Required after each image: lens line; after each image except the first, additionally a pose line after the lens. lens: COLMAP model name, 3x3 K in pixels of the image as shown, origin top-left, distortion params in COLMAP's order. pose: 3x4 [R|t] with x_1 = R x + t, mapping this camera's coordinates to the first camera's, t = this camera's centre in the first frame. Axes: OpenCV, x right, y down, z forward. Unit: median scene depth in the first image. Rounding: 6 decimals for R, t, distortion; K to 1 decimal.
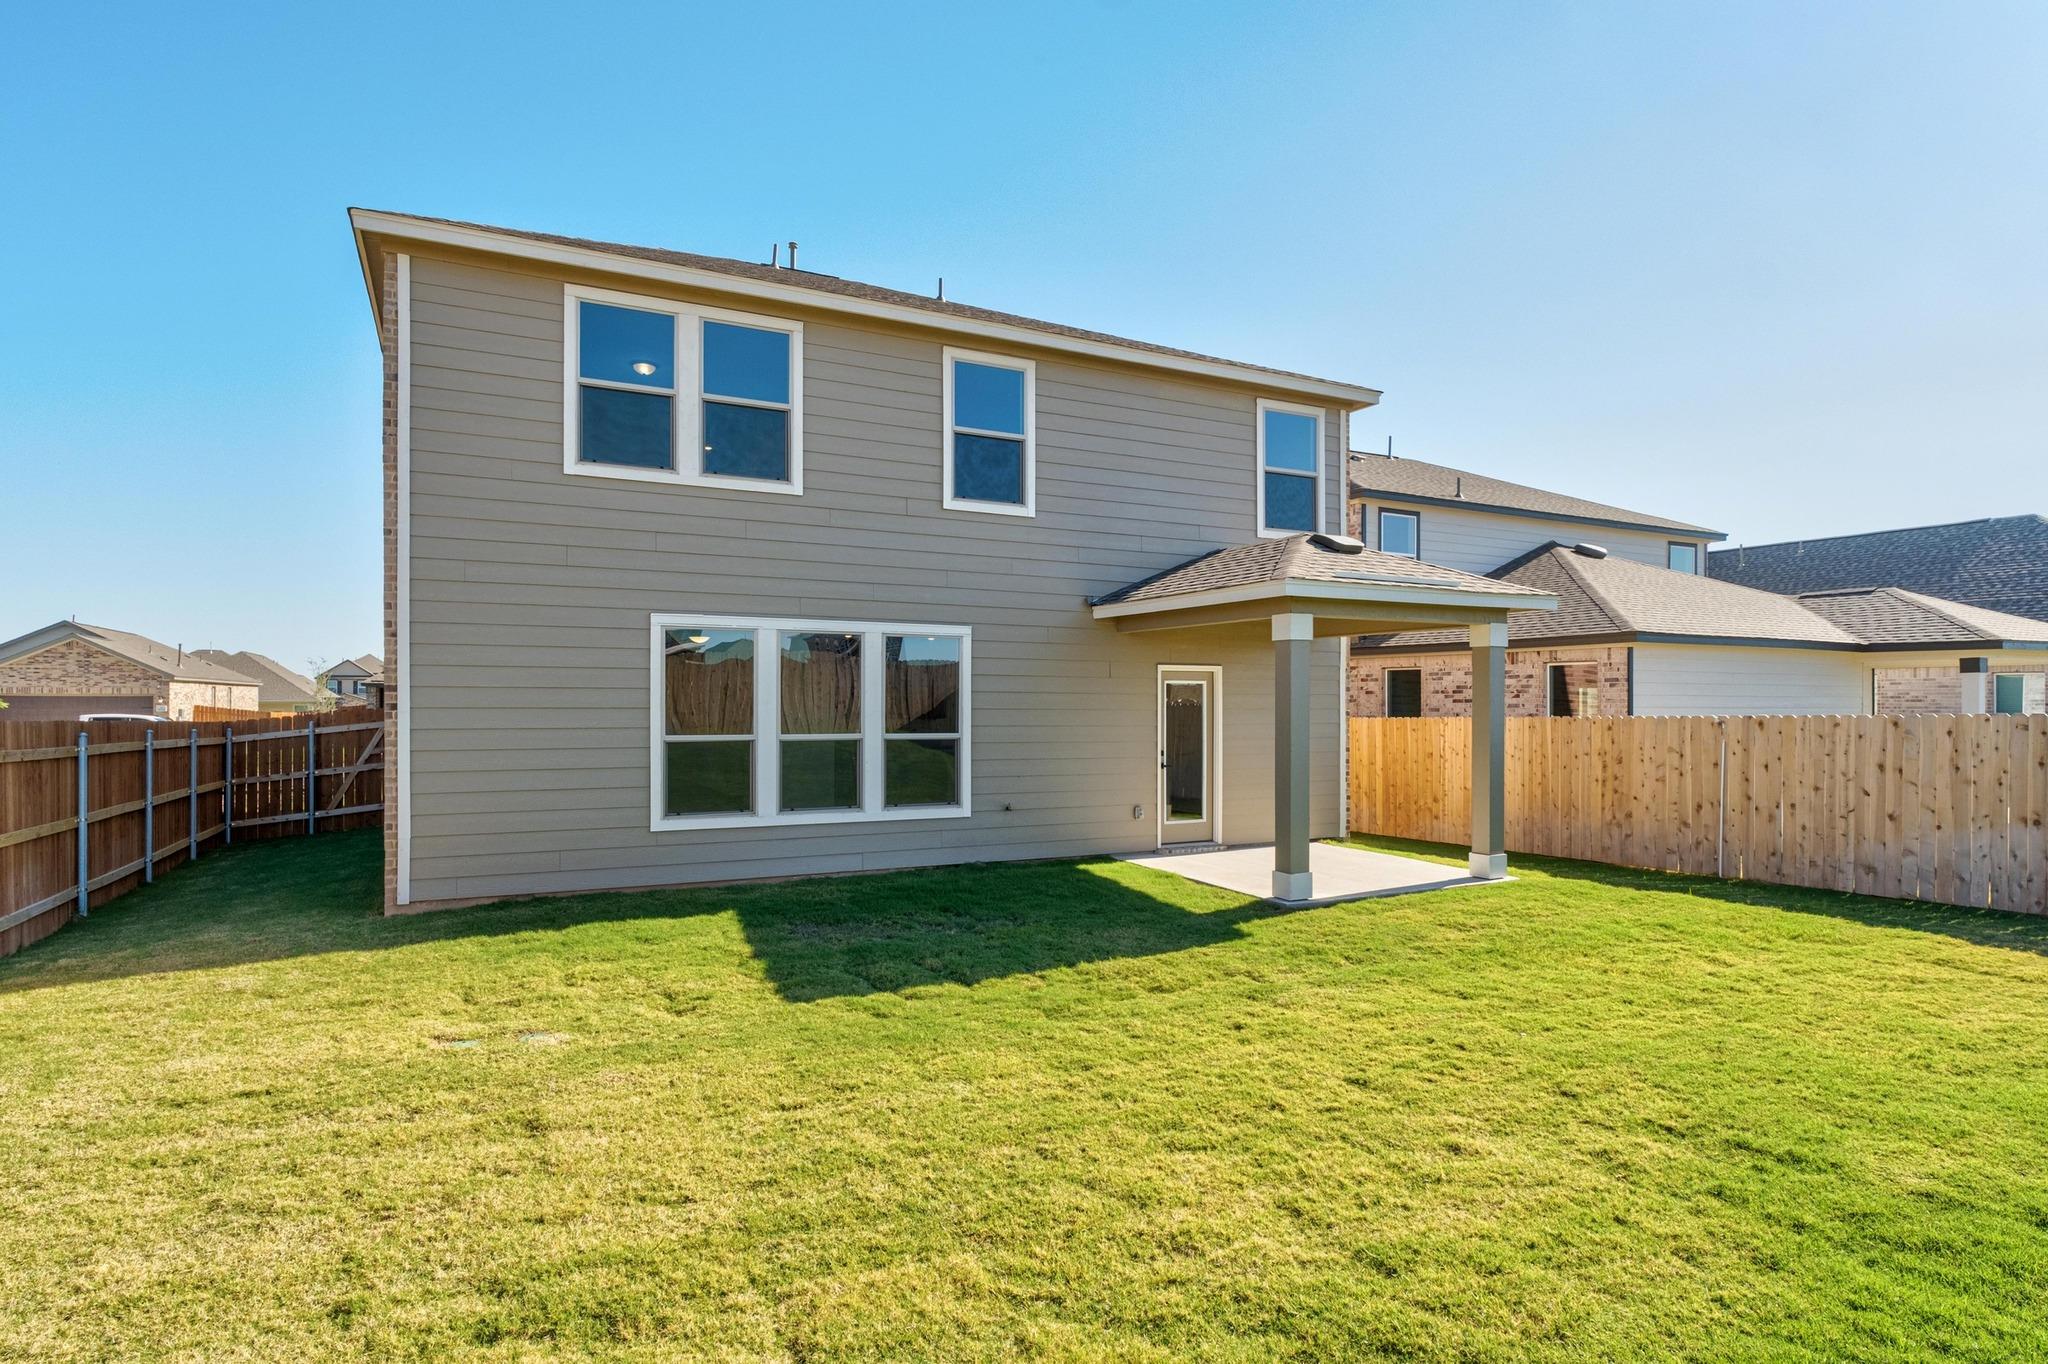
lens RADIAL K [[1097.7, 0, 1062.9], [0, 1097.7, 708.6], [0, 0, 1]] dist [-0.004868, 0.000435]
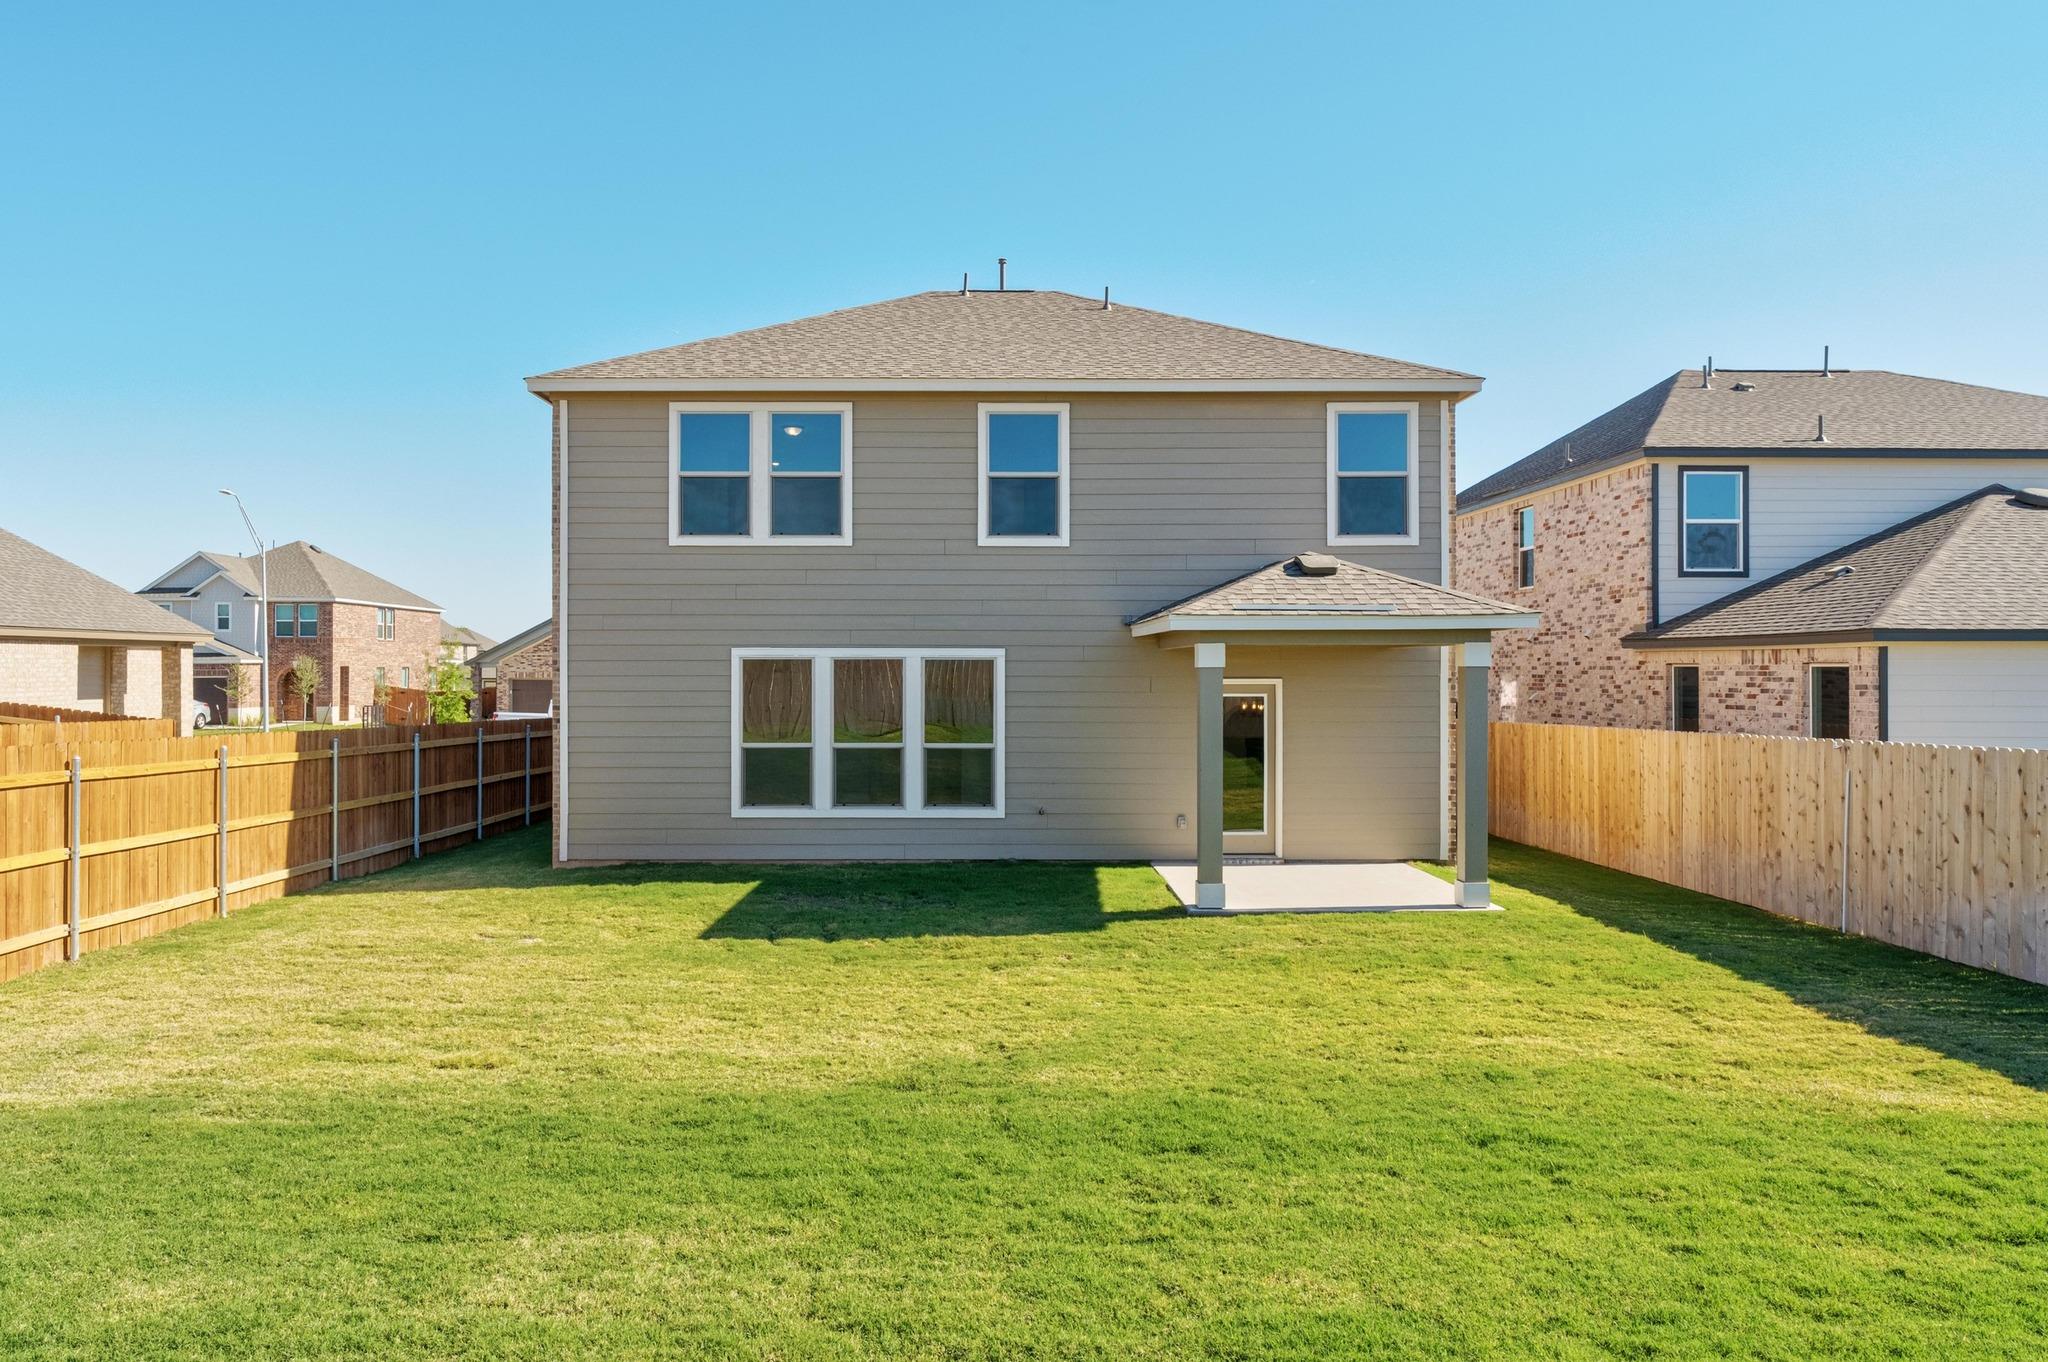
lens RADIAL K [[1391.5, 0, 1023.5], [0, 1391.5, 678.1], [0, 0, 1]] dist [0.011929, -0.003561]
pose [[0.893758, 0.000499, -0.448549, 0.575369], [-0.000933, 0.999999, -0.000748, -0.043940], [0.448549, 0.001087, 0.893758, -0.265422]]
